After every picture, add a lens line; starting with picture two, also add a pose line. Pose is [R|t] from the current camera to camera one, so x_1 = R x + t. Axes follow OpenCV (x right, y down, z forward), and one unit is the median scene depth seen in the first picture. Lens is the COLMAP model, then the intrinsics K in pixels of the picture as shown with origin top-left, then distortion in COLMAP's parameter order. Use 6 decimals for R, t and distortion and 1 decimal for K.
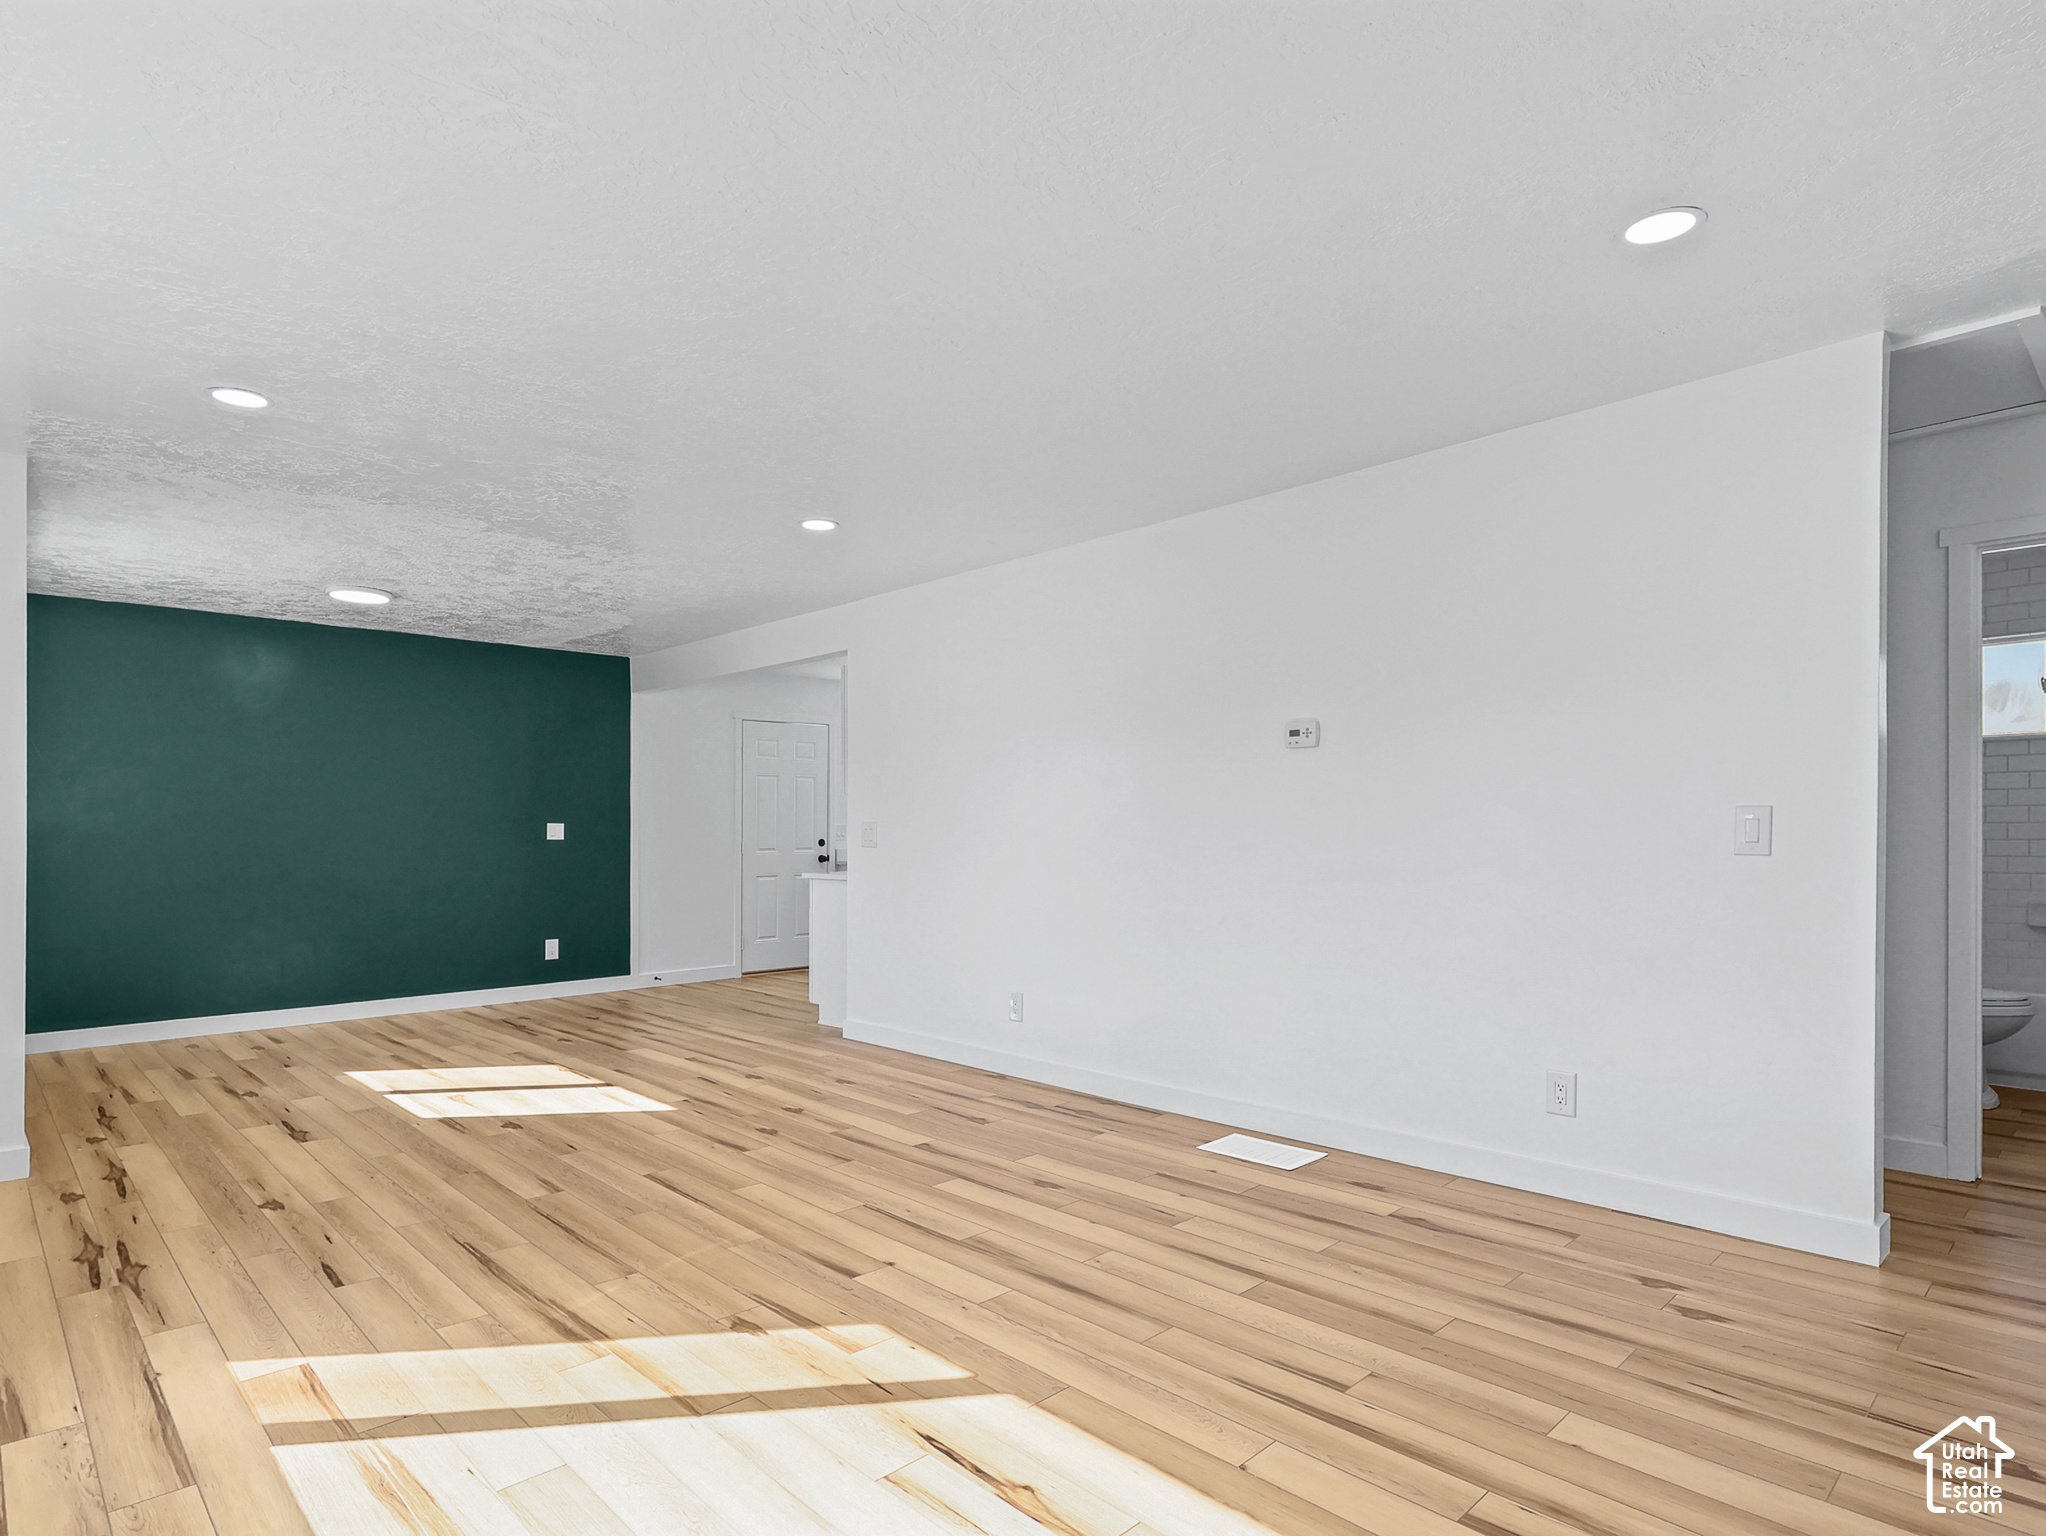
lens RADIAL K [[1092.6, 0, 1023.0], [0, 1092.6, 768.0], [0, 0, 1]] dist [-0.002069, 0.001483]
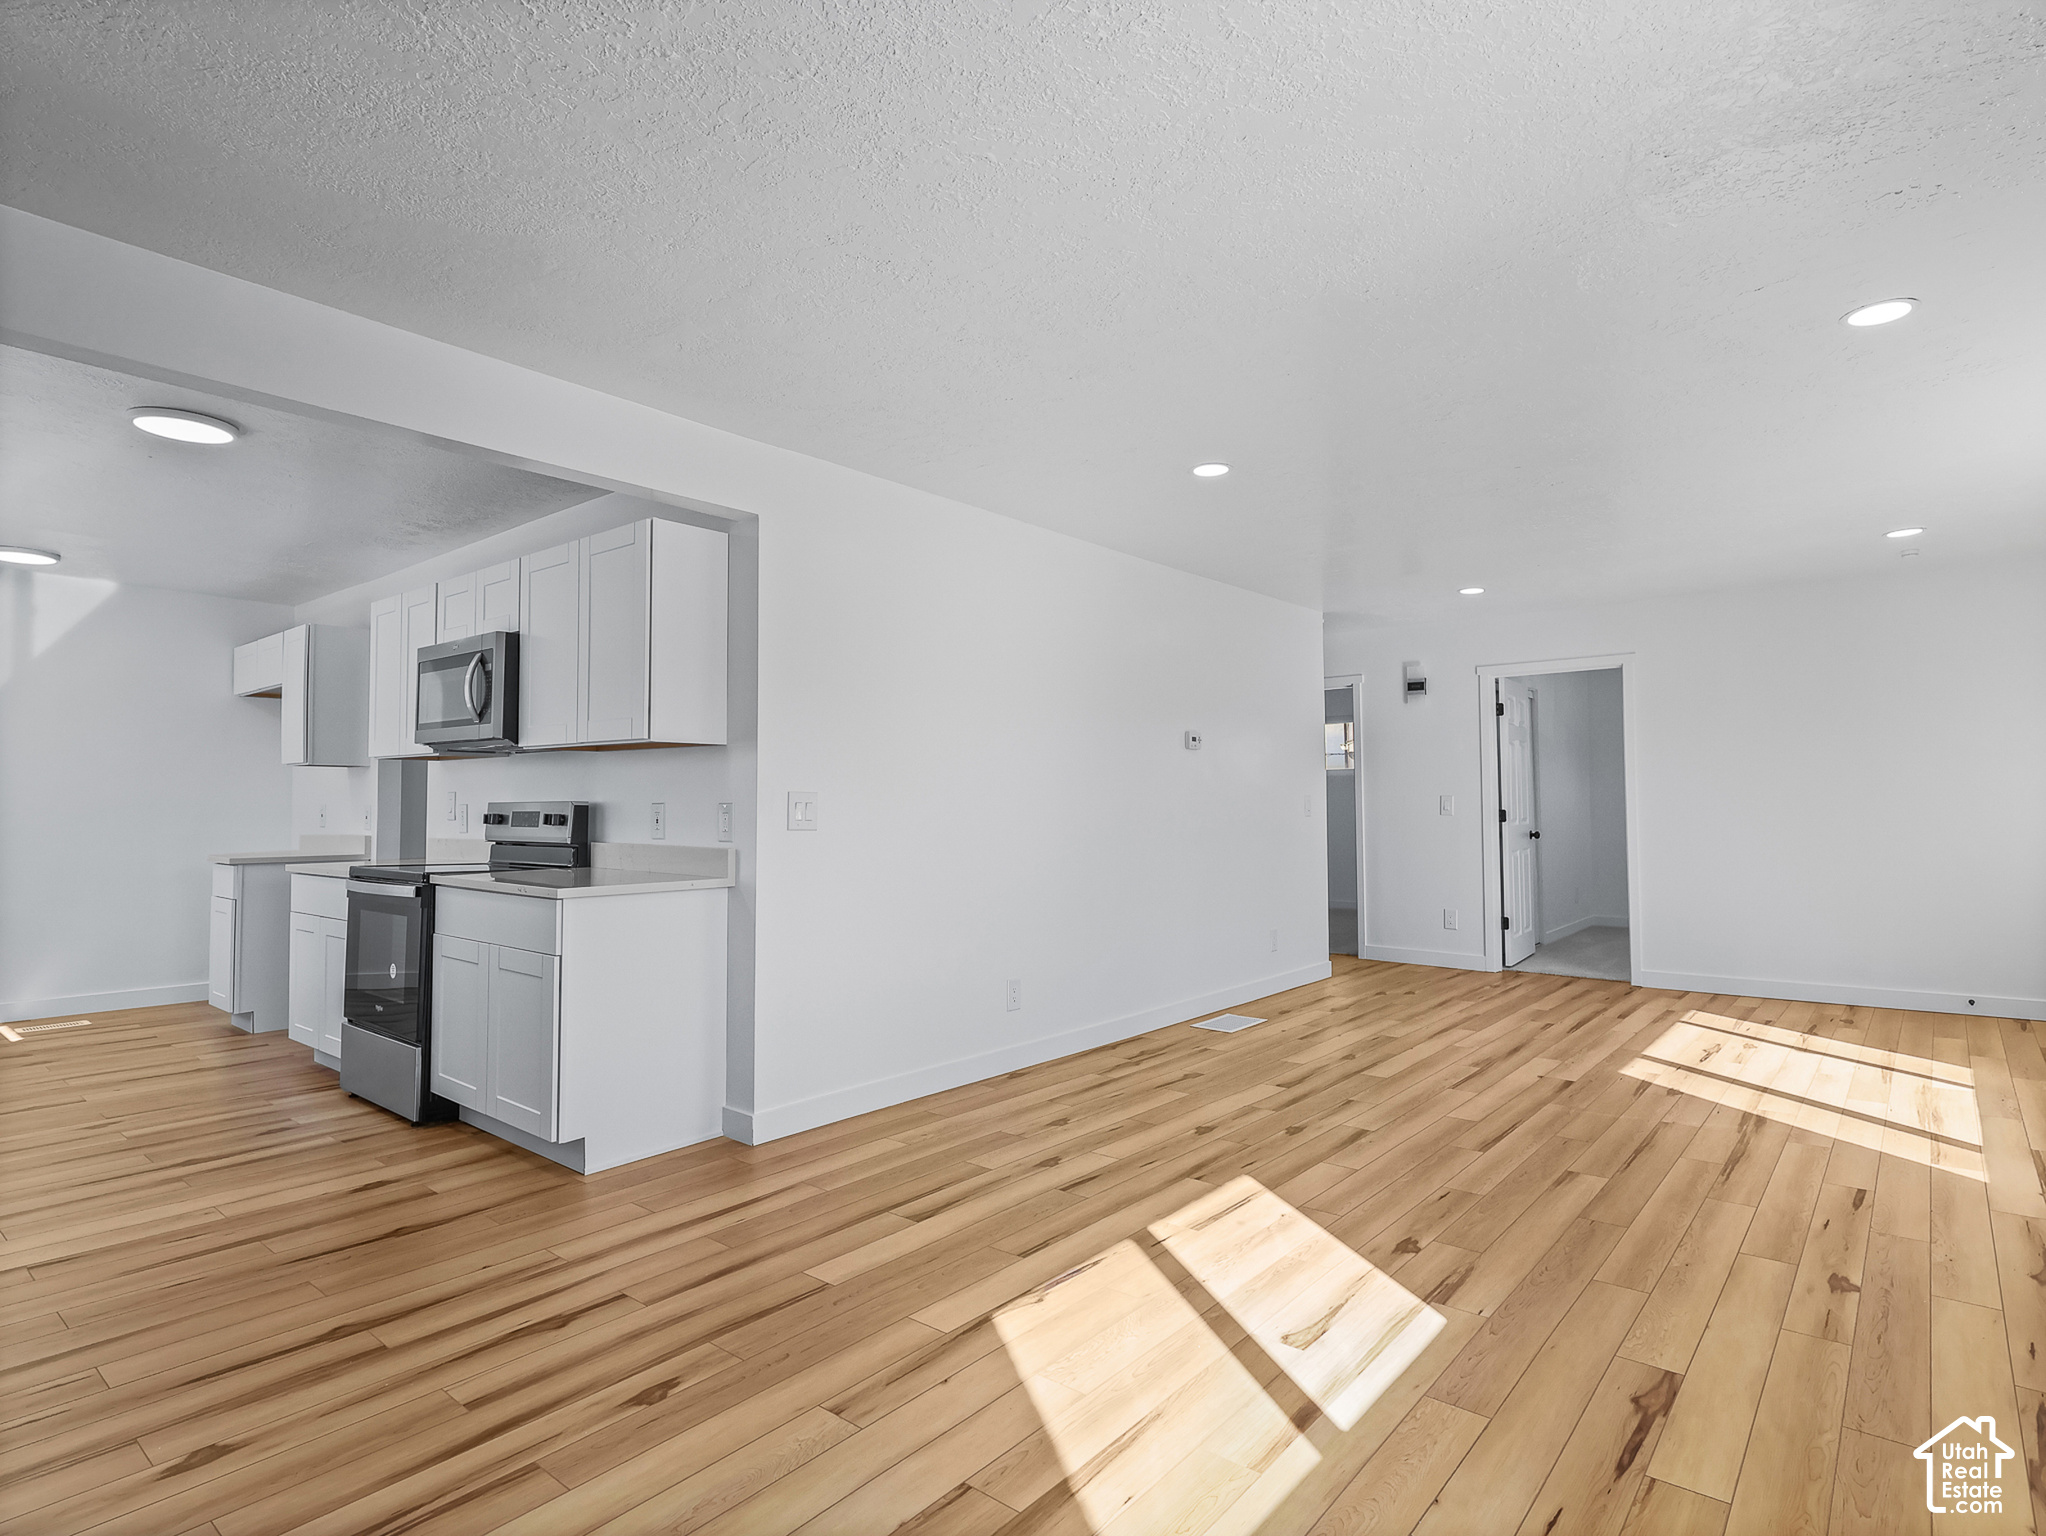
lens RADIAL K [[1092.6, 0, 1023.0], [0, 1092.6, 768.0], [0, 0, 1]] dist [-0.002069, 0.001483]
pose [[-0.096499, 0.039351, 0.994555, -1.155000], [-0.049971, 0.997767, -0.044327, 0.088961], [-0.994078, -0.053977, -0.094317, 1.366880]]
